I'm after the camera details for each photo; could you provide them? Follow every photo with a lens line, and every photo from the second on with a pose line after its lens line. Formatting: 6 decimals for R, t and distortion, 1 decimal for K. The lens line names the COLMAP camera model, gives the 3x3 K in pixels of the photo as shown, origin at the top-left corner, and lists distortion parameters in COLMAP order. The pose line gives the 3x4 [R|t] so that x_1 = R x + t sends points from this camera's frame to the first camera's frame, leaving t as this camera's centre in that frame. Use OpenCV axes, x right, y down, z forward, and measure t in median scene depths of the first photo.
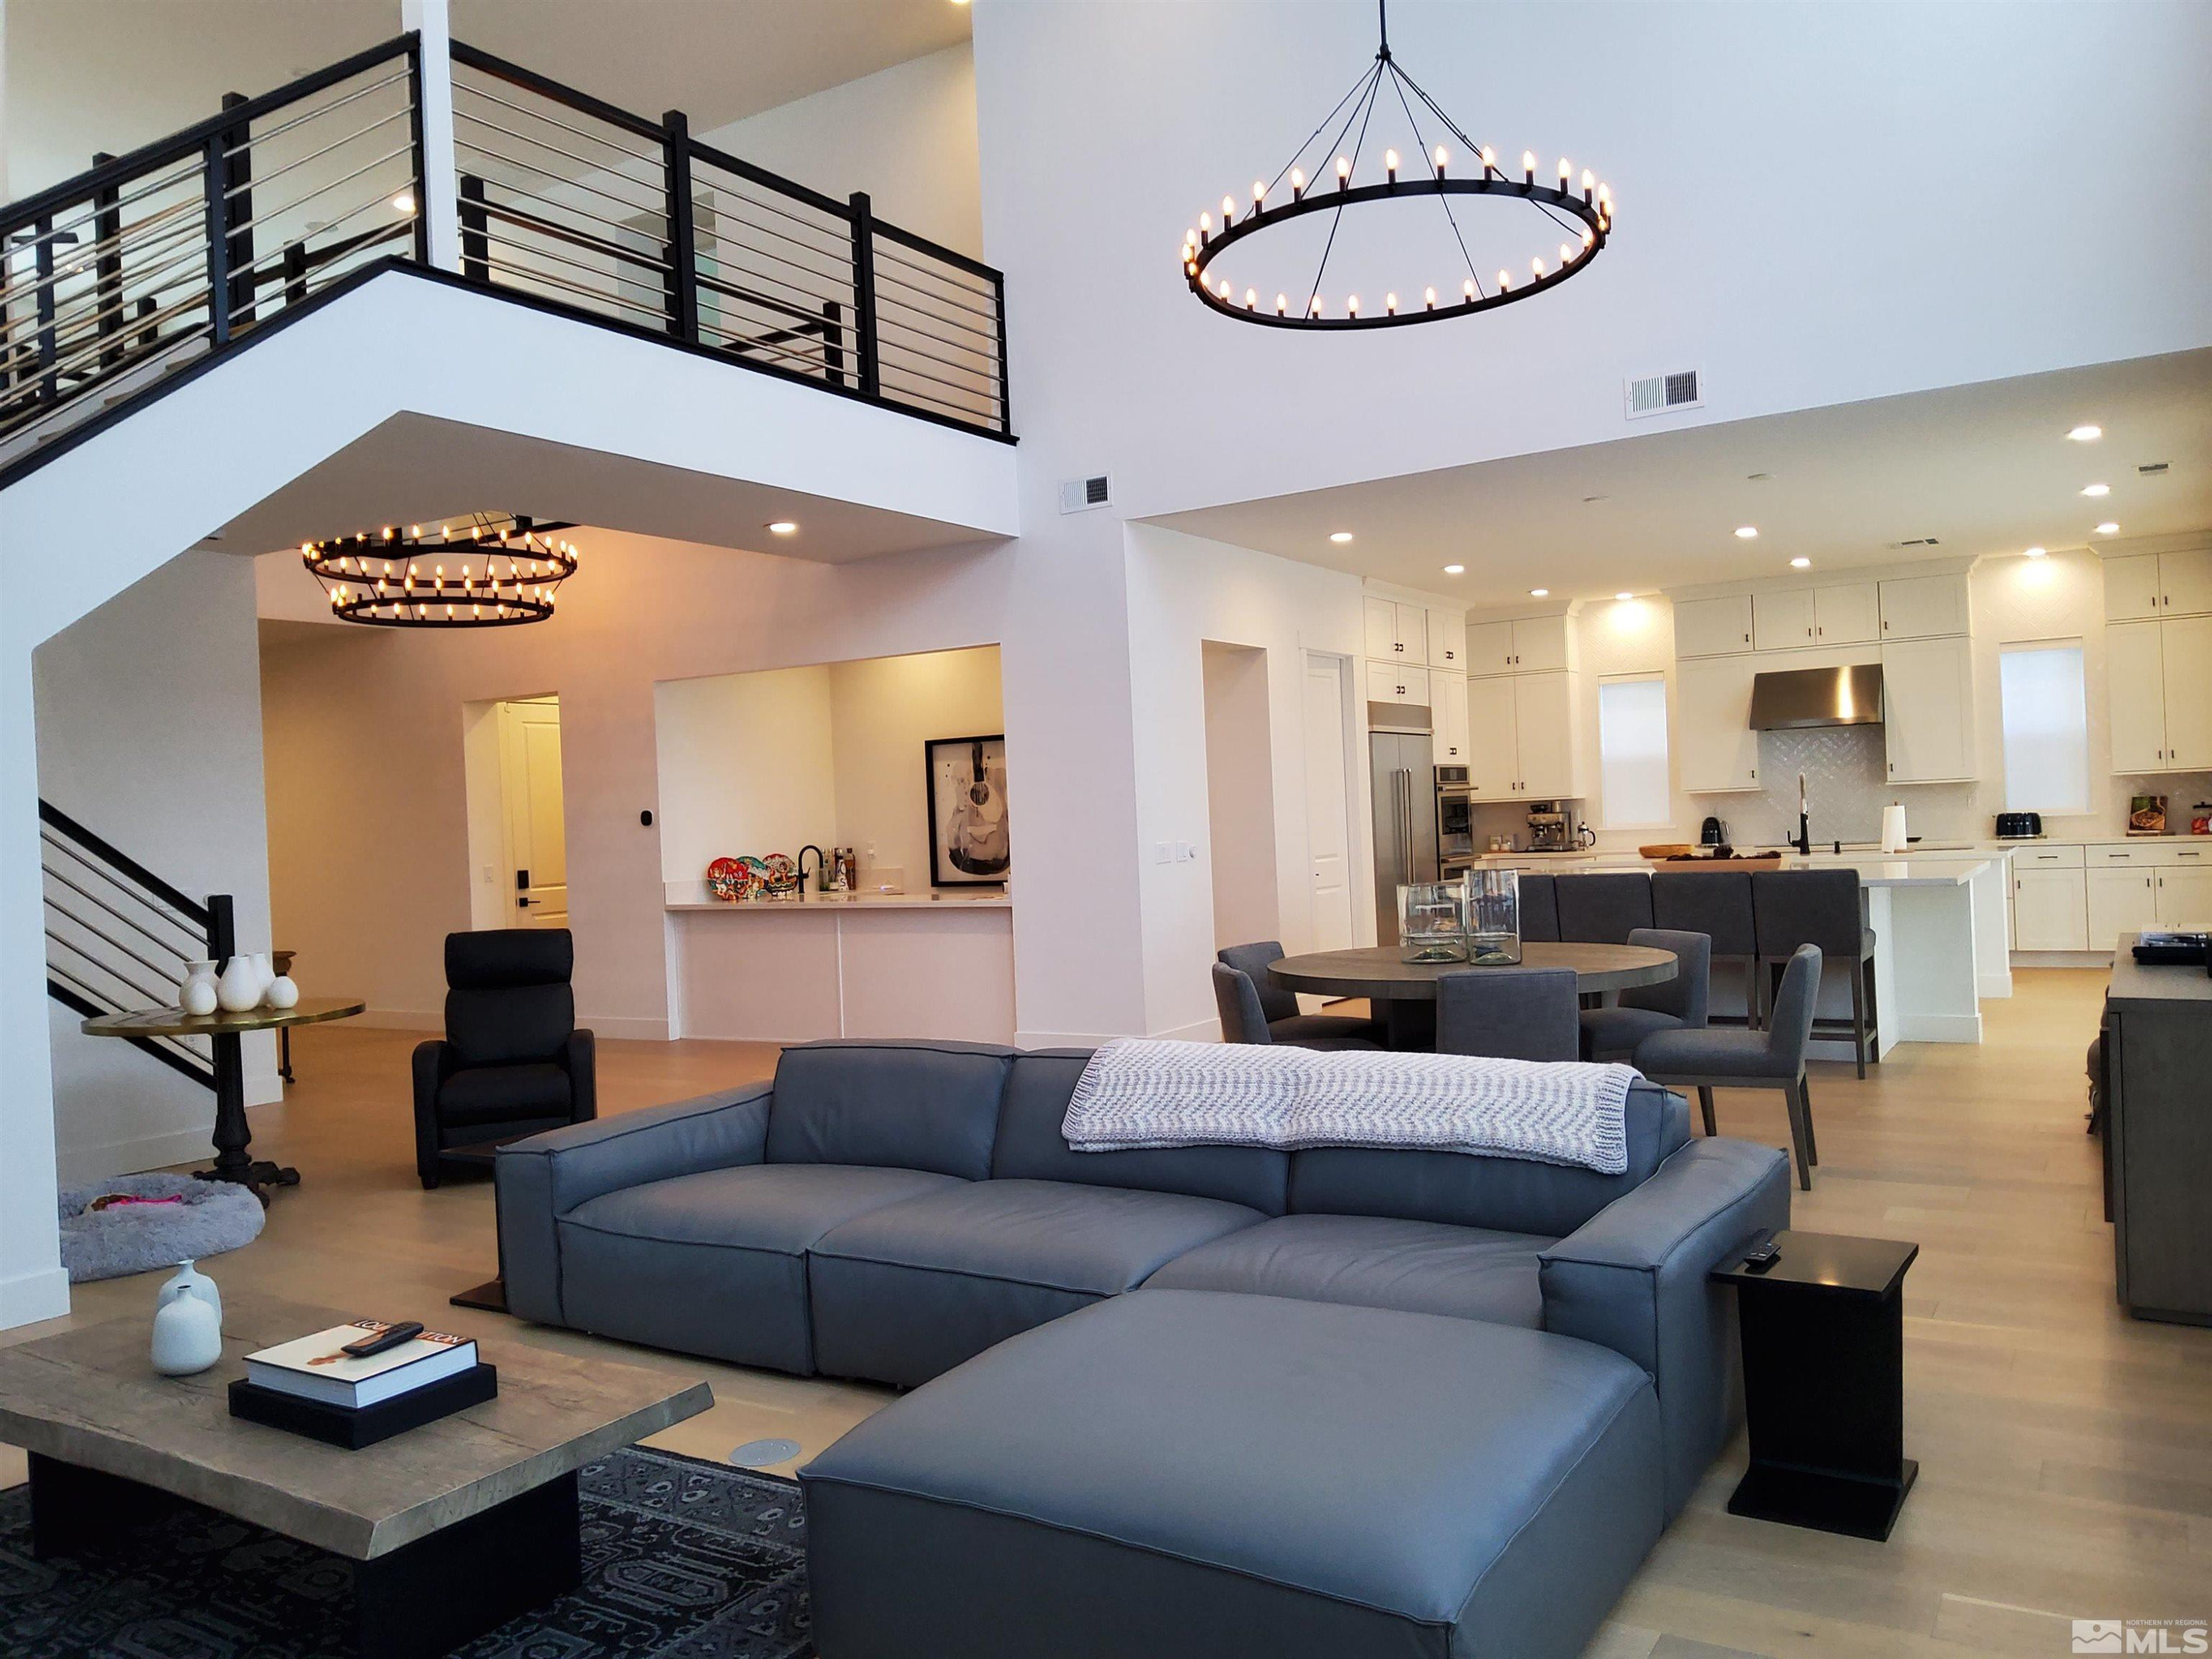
lens RADIAL K [[1680.7, 0, 1106.0], [0, 1680.7, 829.5], [0, 0, 1]] dist [0.146708, -0.263075]
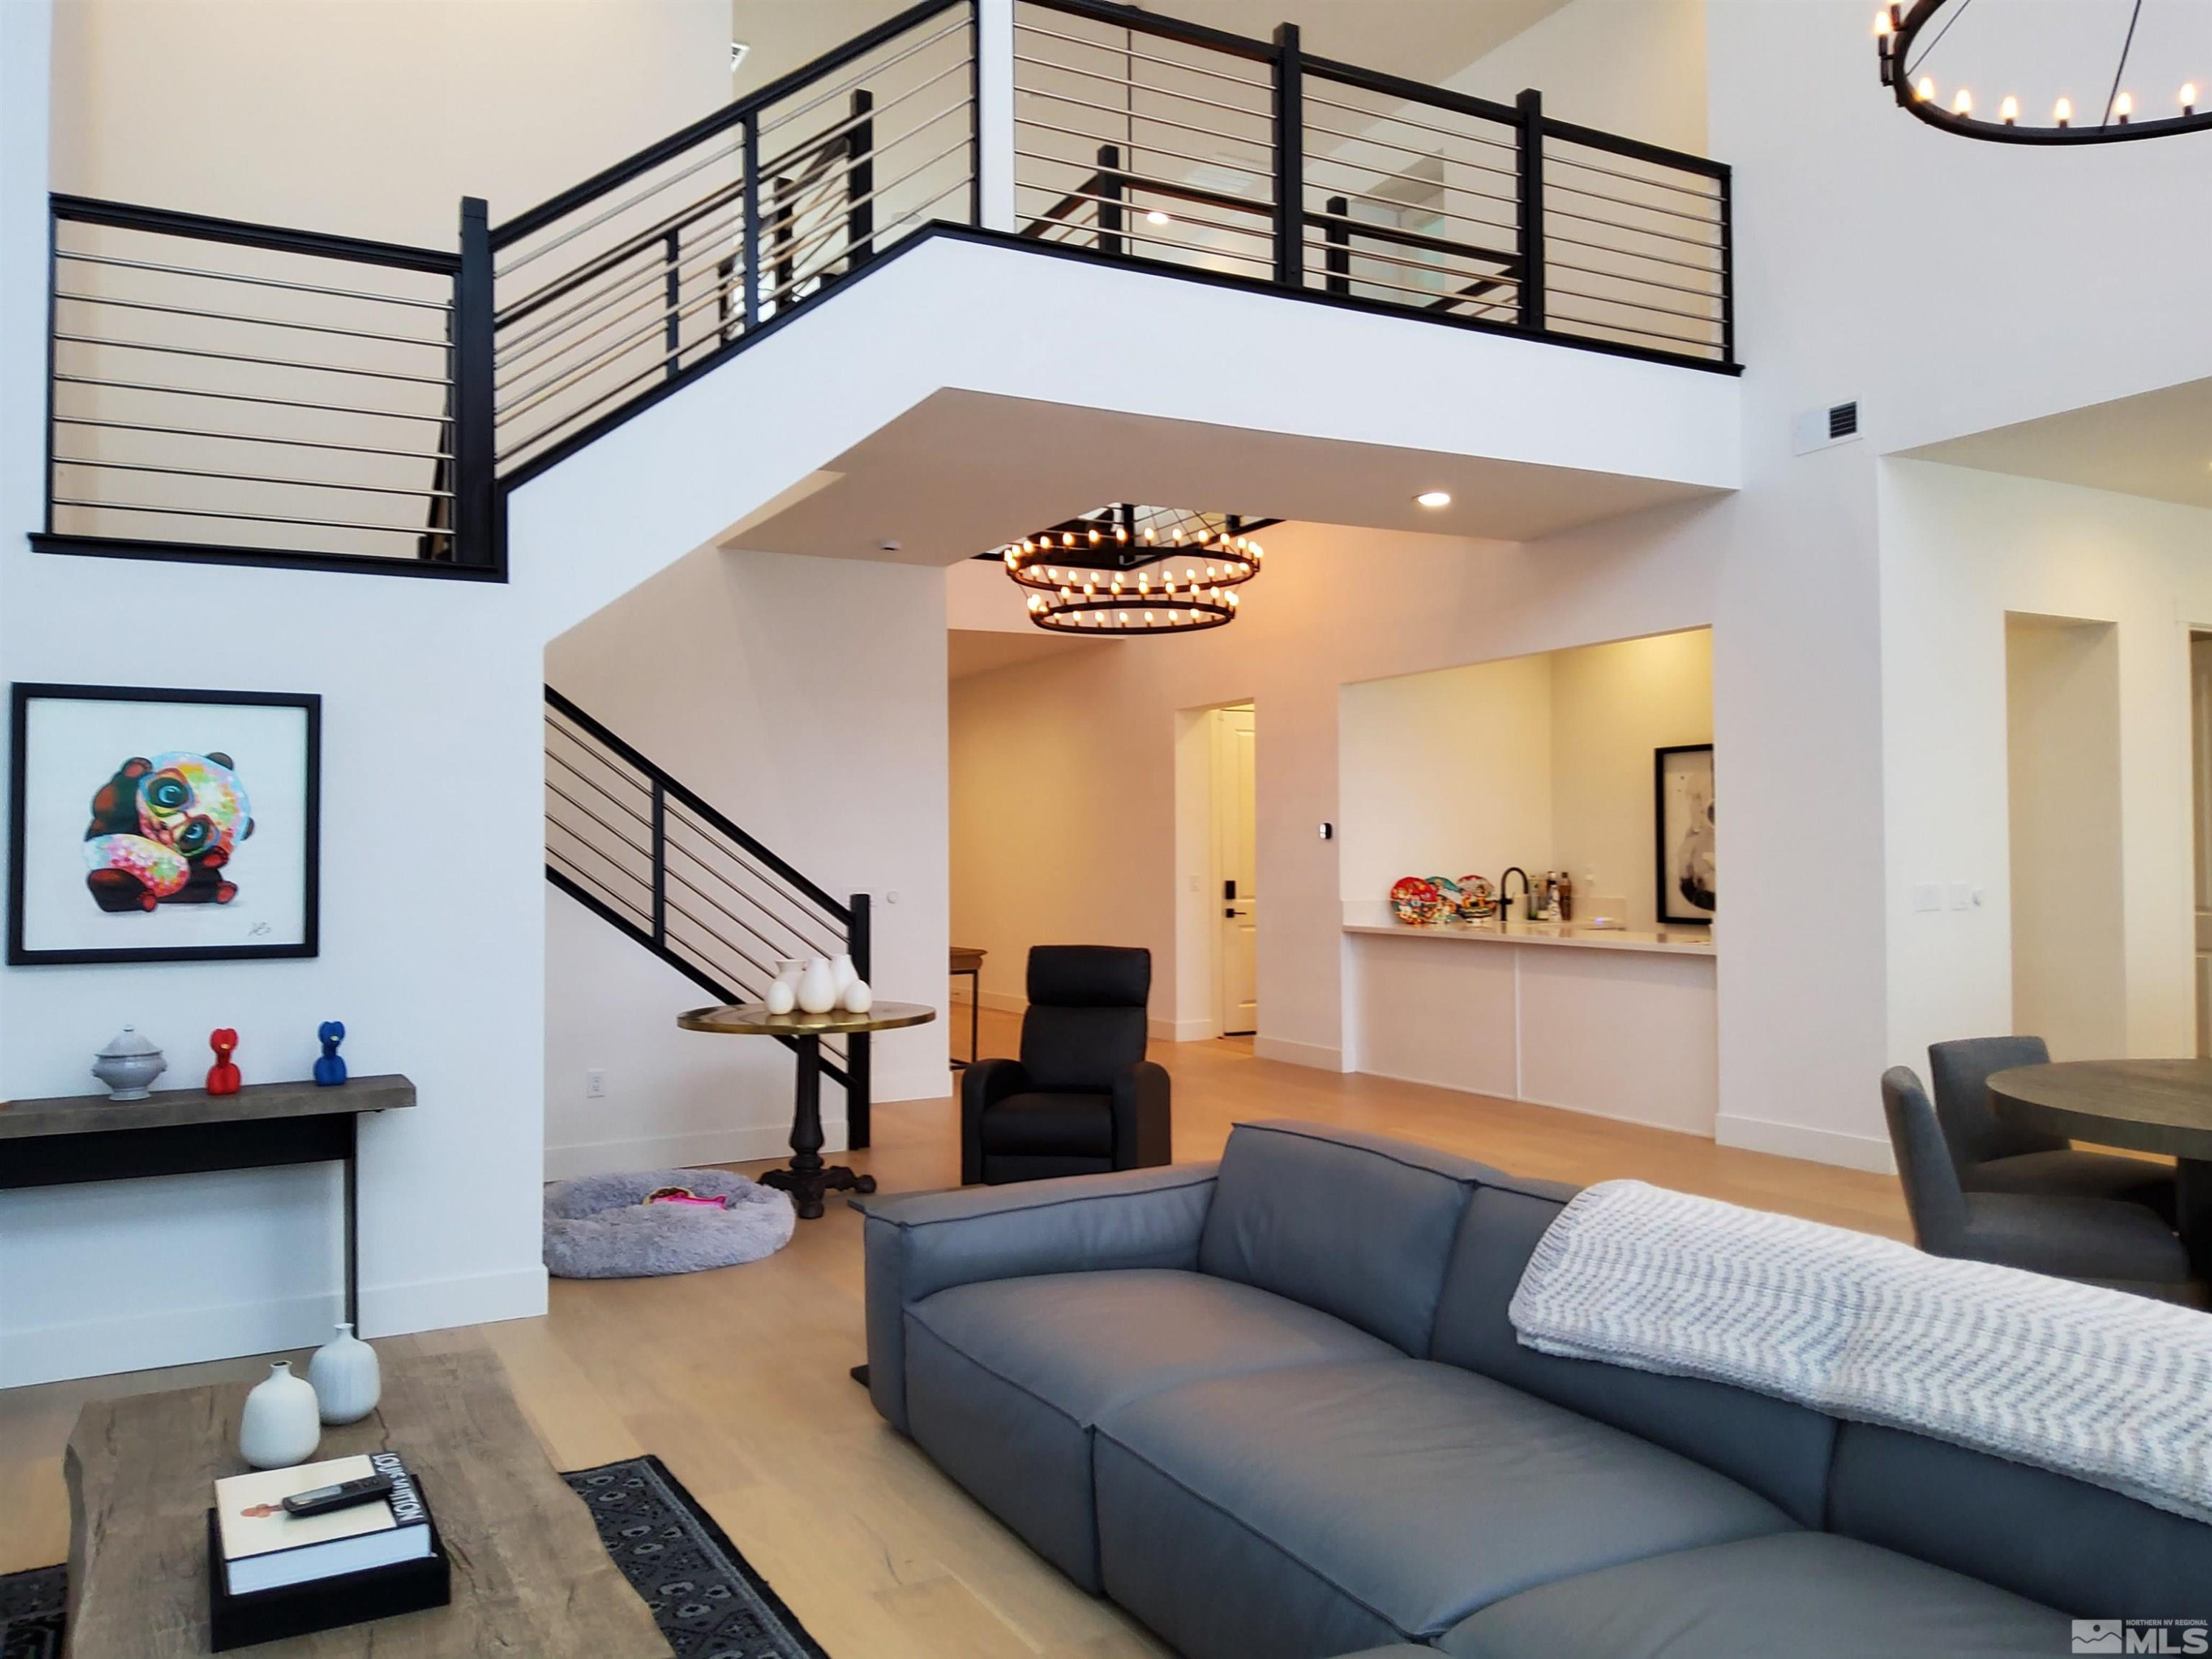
lens RADIAL K [[1668.0, 0, 1106.0], [0, 1668.0, 829.5], [0, 0, 1]] dist [0.077717, -0.115463]
pose [[0.871615, 0.028148, -0.489382, 0.082777], [-0.032006, 0.999488, 0.000484, -0.004774], [0.489145, 0.015241, 0.872069, 0.169690]]
